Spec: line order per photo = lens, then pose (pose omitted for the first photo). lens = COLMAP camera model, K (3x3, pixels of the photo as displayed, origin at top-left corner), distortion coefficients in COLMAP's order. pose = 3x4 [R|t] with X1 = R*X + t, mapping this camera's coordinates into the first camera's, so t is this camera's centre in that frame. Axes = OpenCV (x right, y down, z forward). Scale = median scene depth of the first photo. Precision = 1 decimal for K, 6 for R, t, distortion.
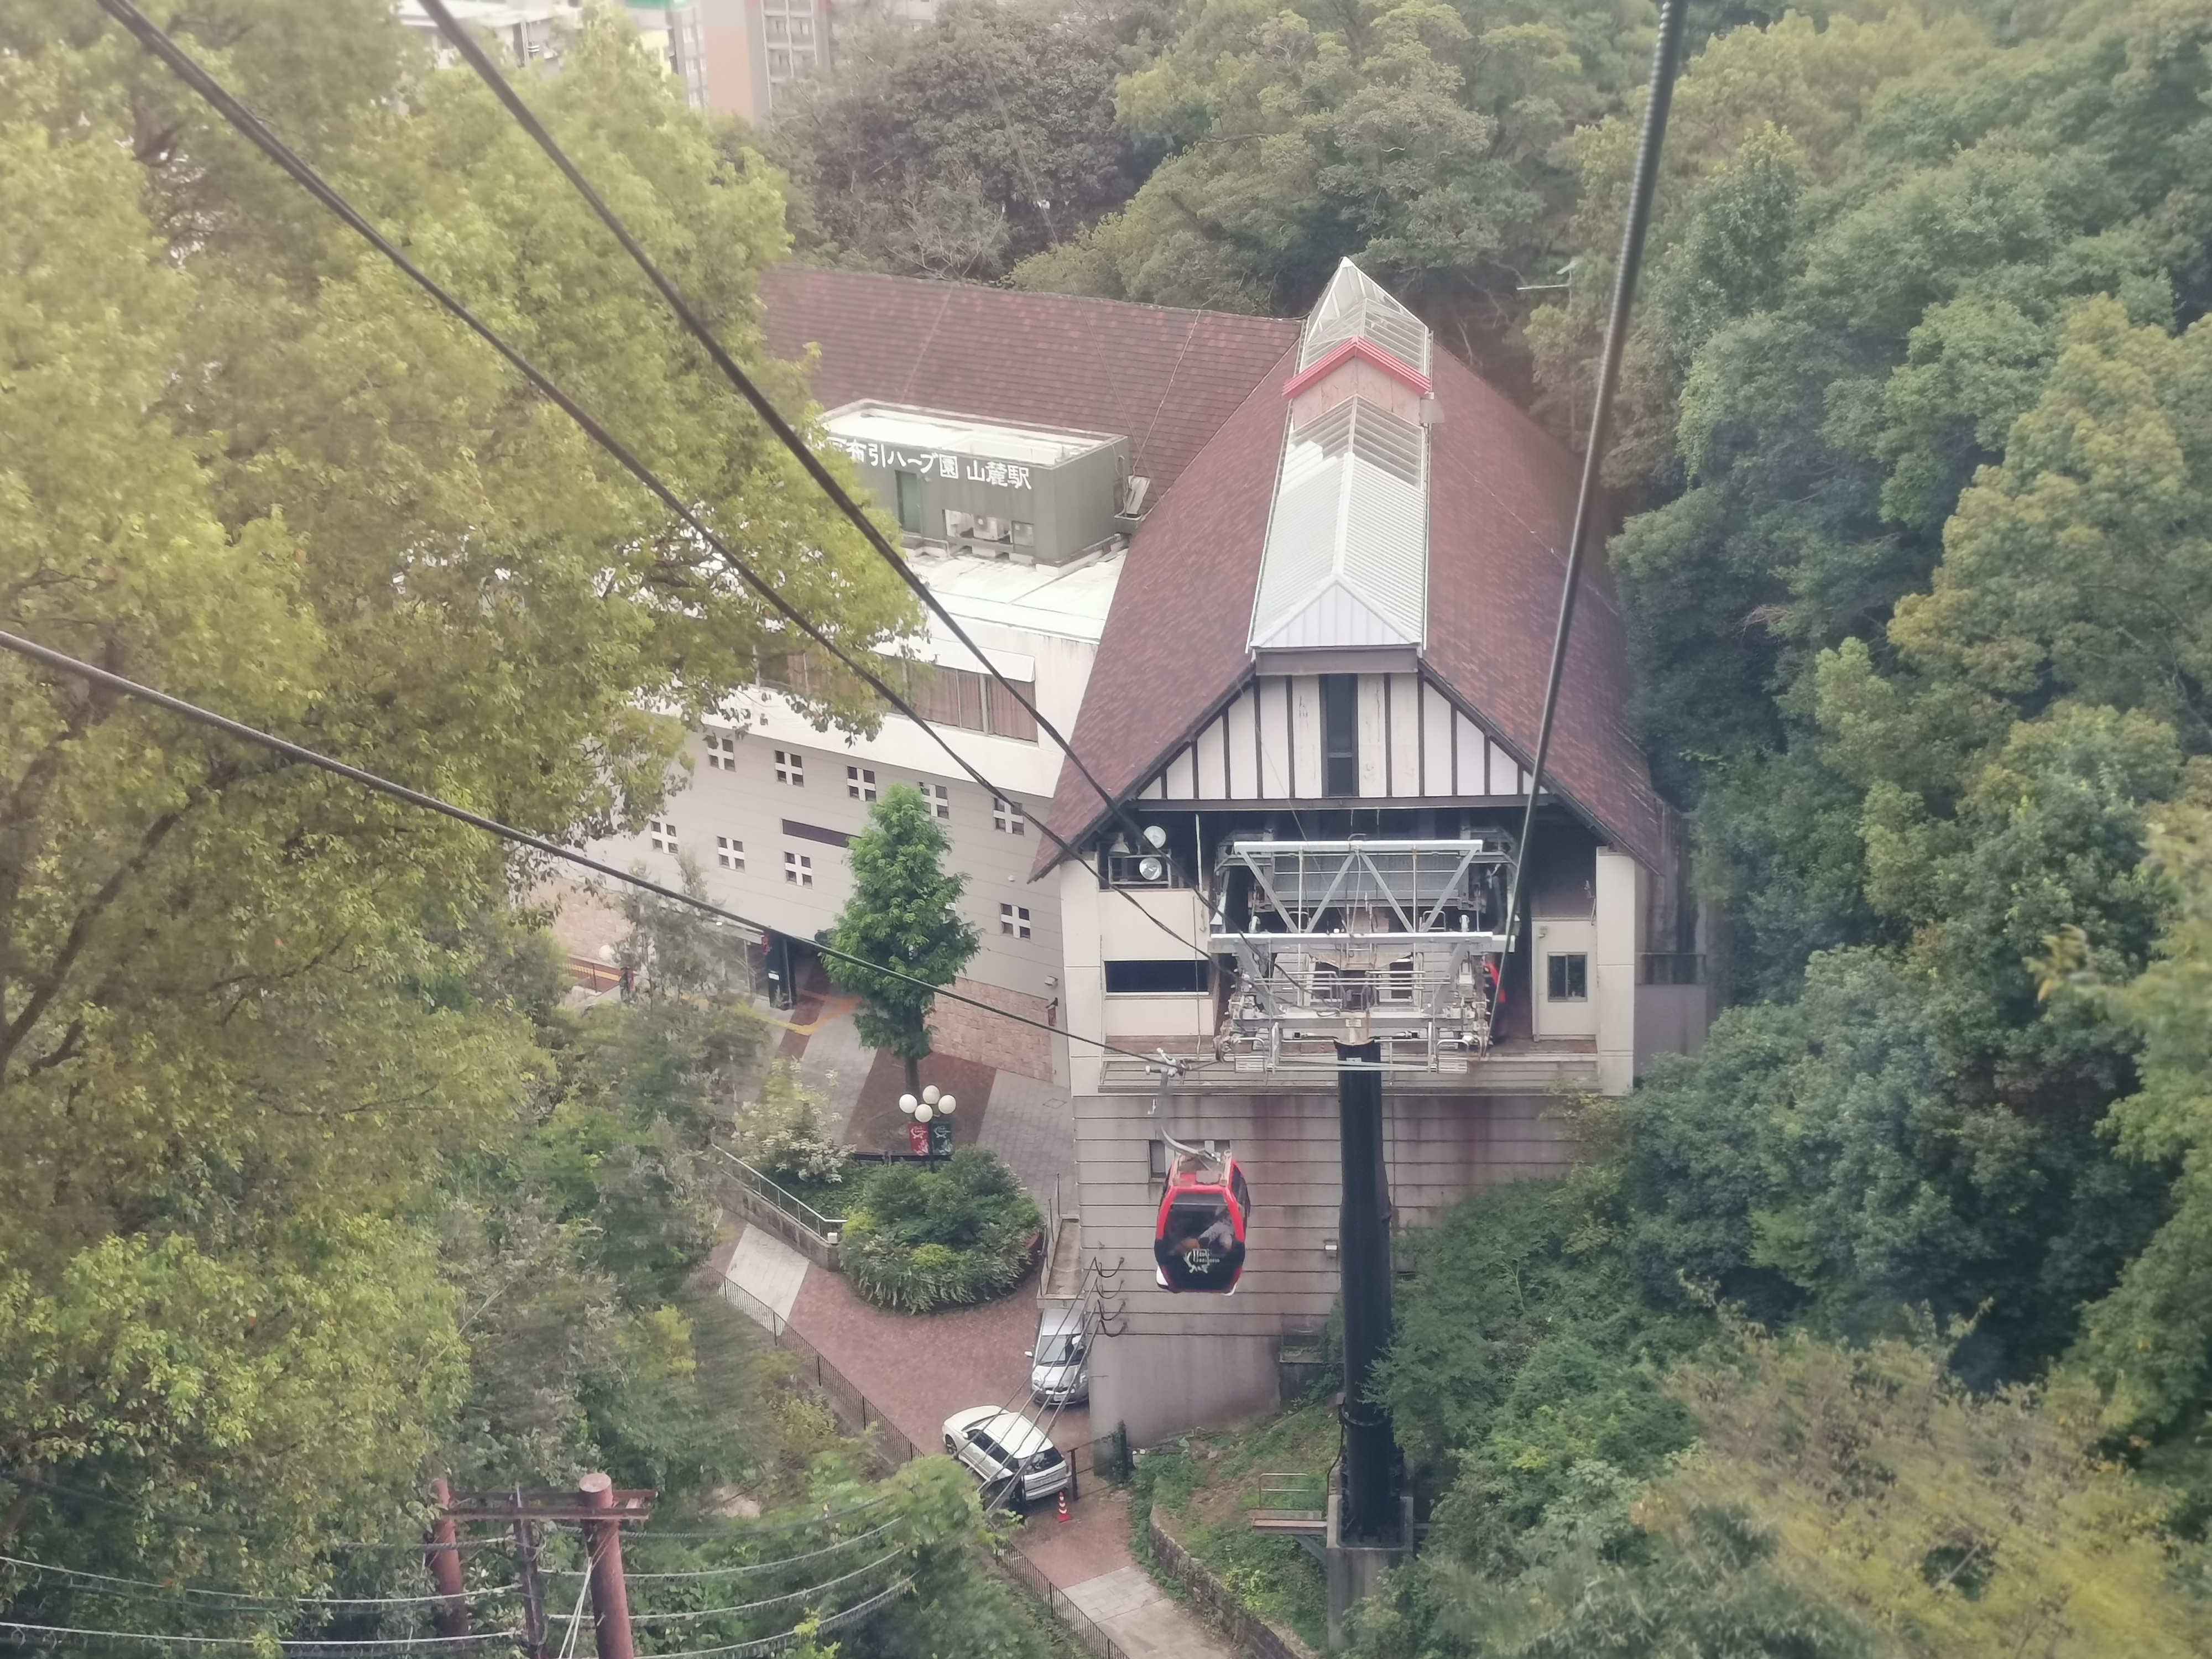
lens RADIAL K [[3375.5, 0, 1098.4], [0, 3375.5, 772.8], [0, 0, 1]] dist [0.251753, -1.351263]
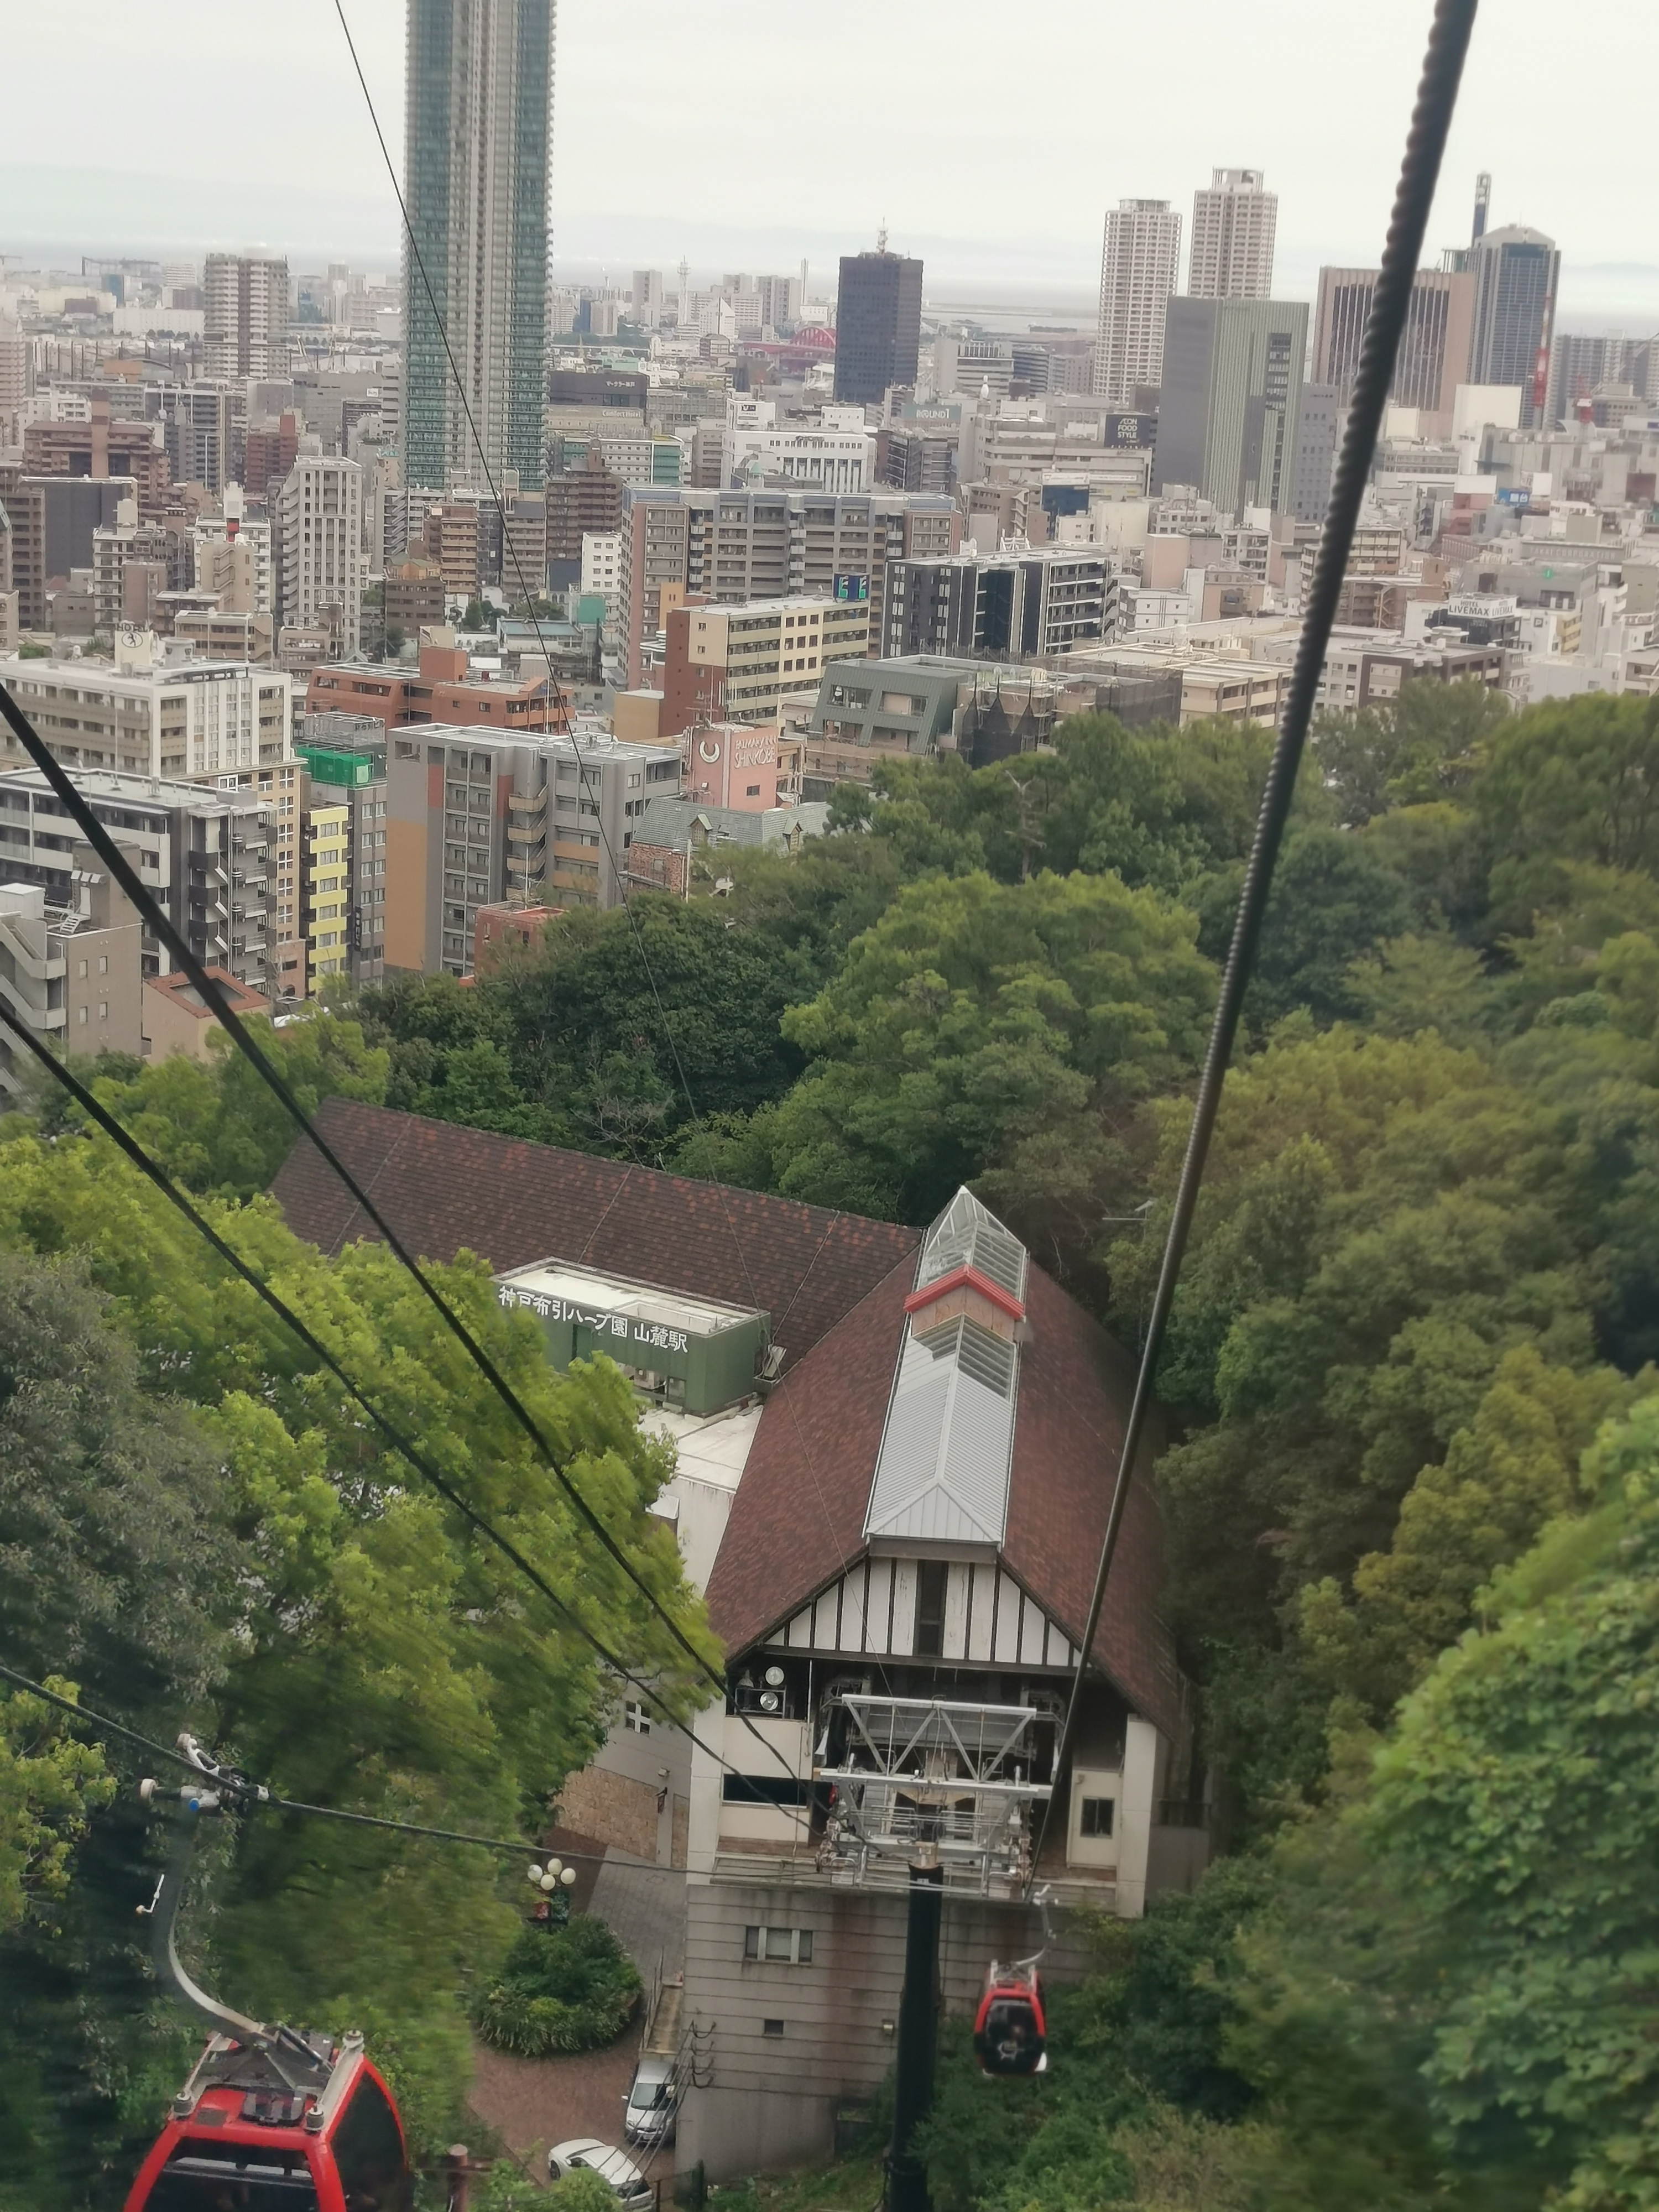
lens RADIAL K [[3392.8, 0, 840.4], [0, 3392.8, 1165.3], [0, 0, 1]] dist [0.286265, -1.505795]
pose [[0.995337, 0.087459, 0.040680, -0.027175], [-0.082920, 0.991287, -0.102348, -0.040887], [-0.049277, 0.098498, 0.993916, -0.265546]]
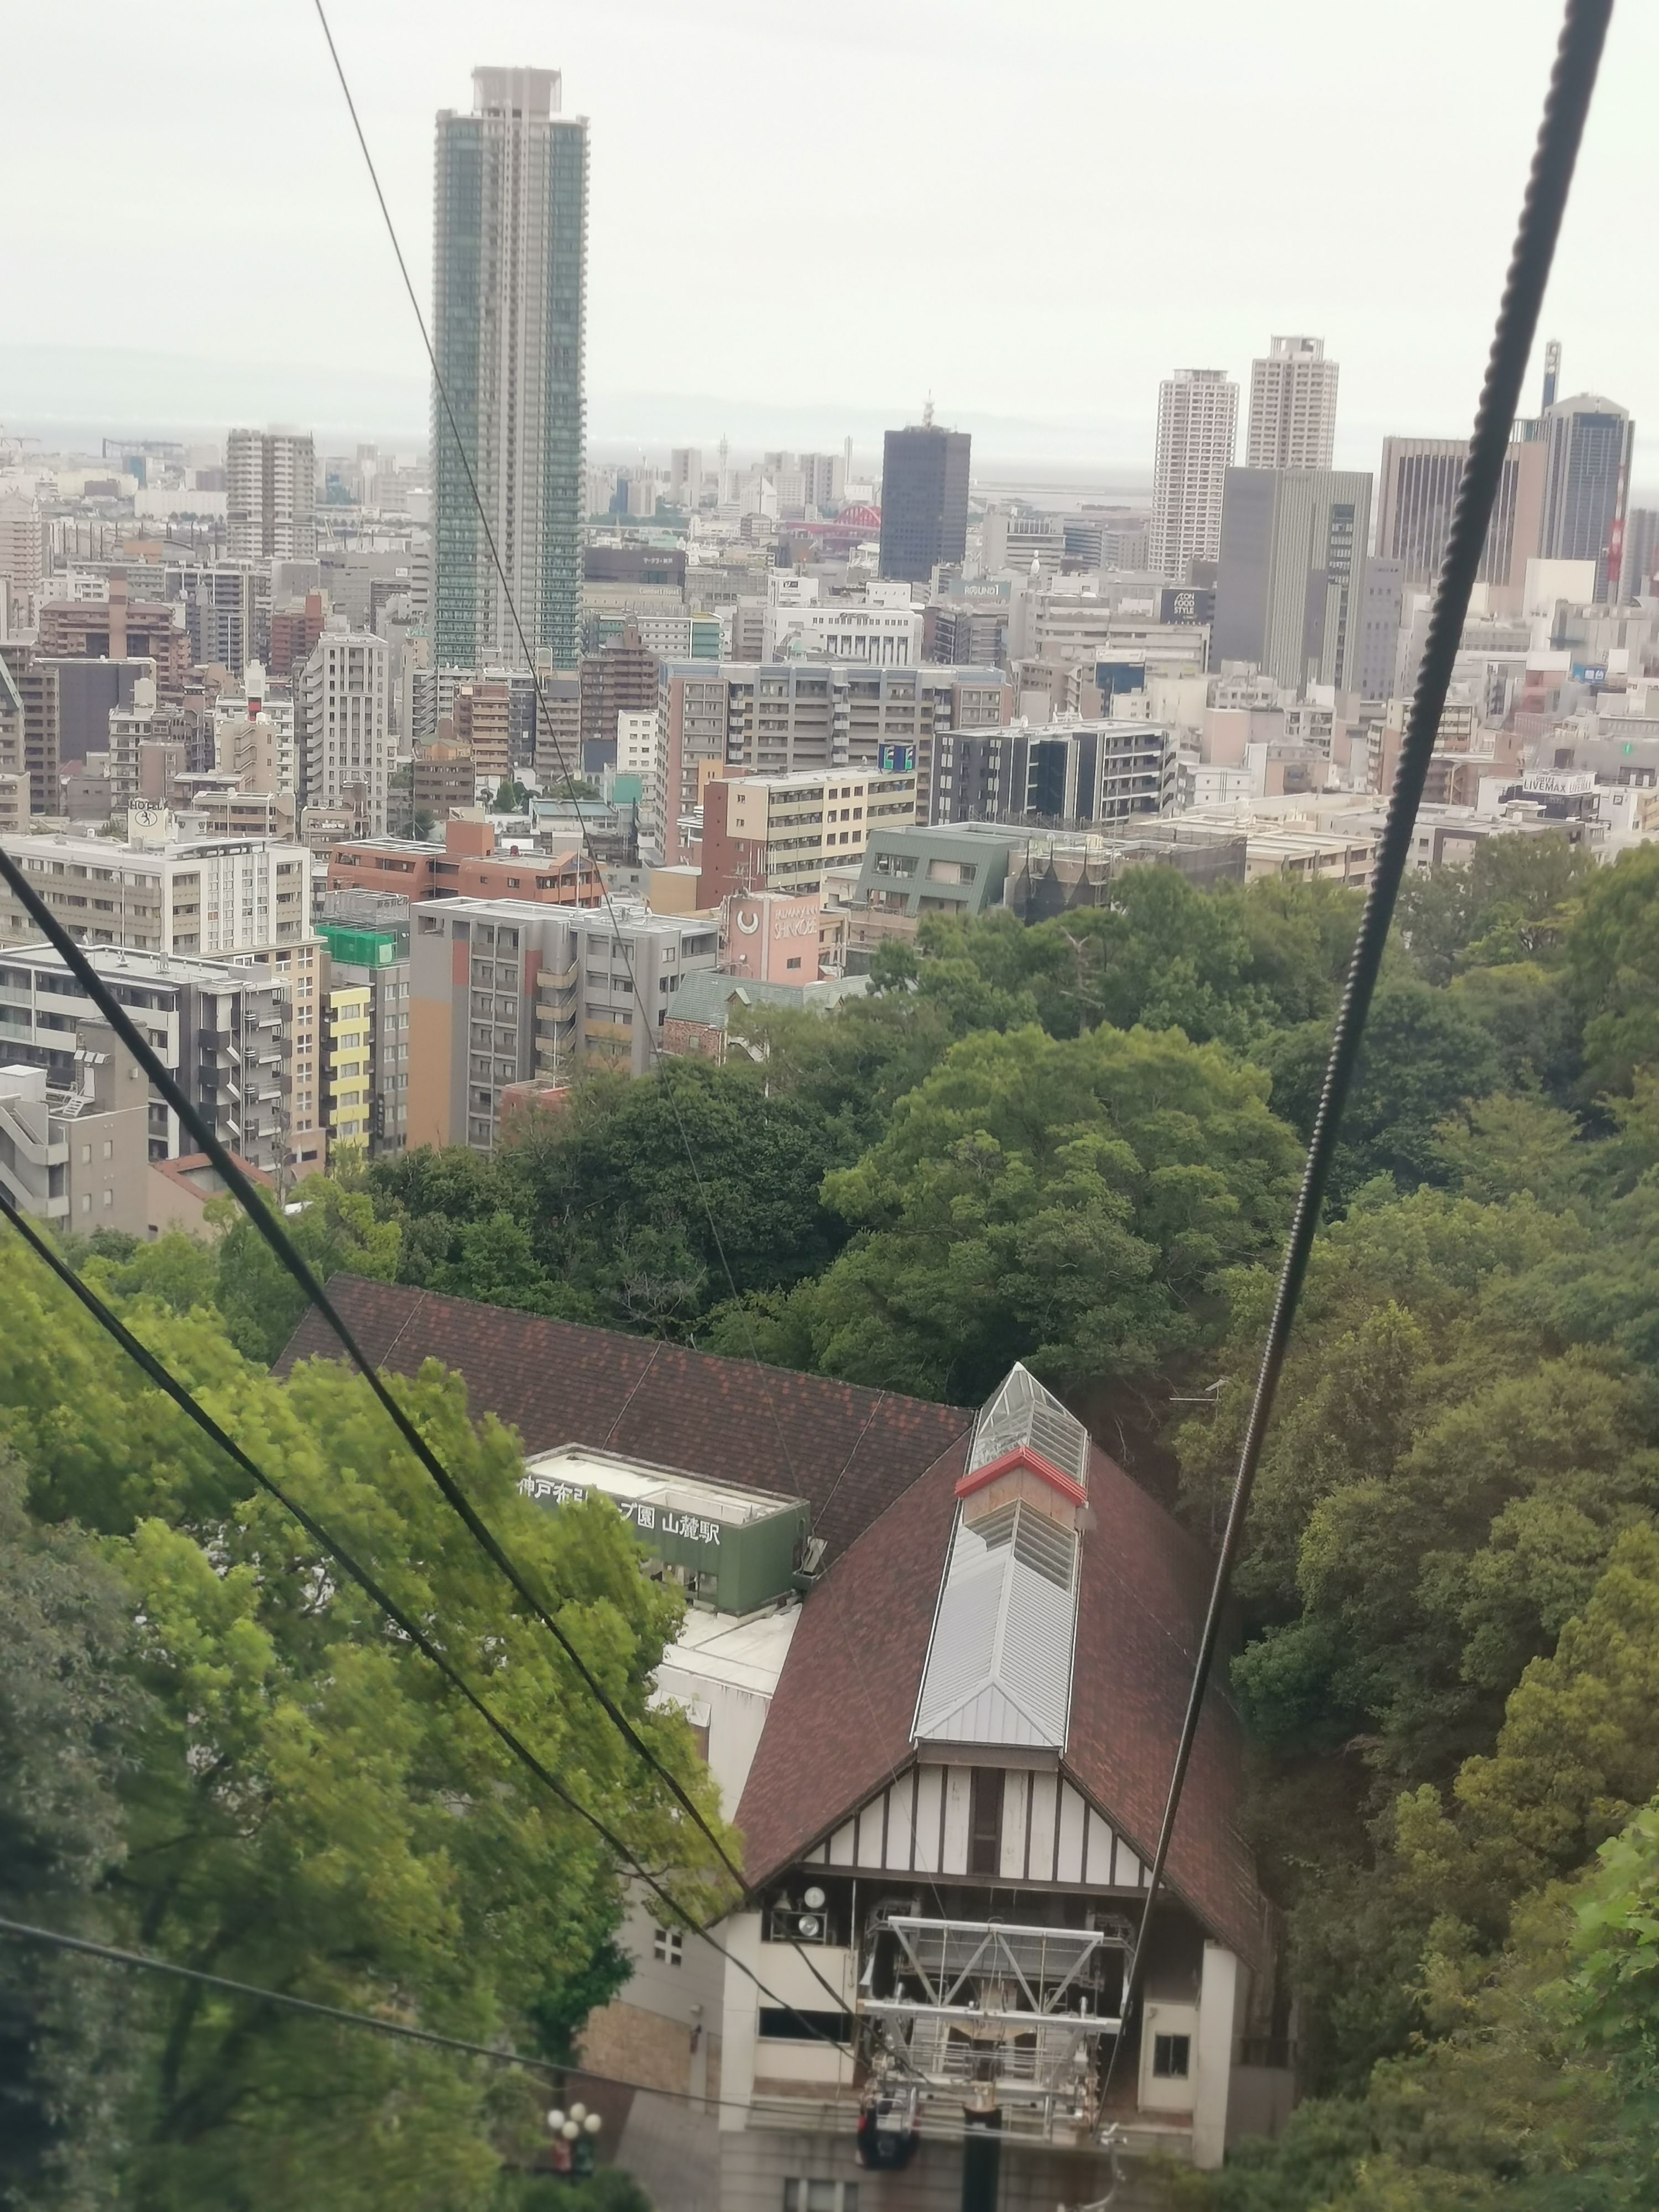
lens RADIAL K [[3549.2, 0, 846.7], [0, 3549.2, 1194.4], [0, 0, 1]] dist [0.305575, -1.603192]
pose [[0.996041, 0.085429, 0.024582, -0.022267], [-0.080785, 0.985268, -0.150737, -0.032848], [-0.037098, 0.148154, 0.988268, -0.212701]]
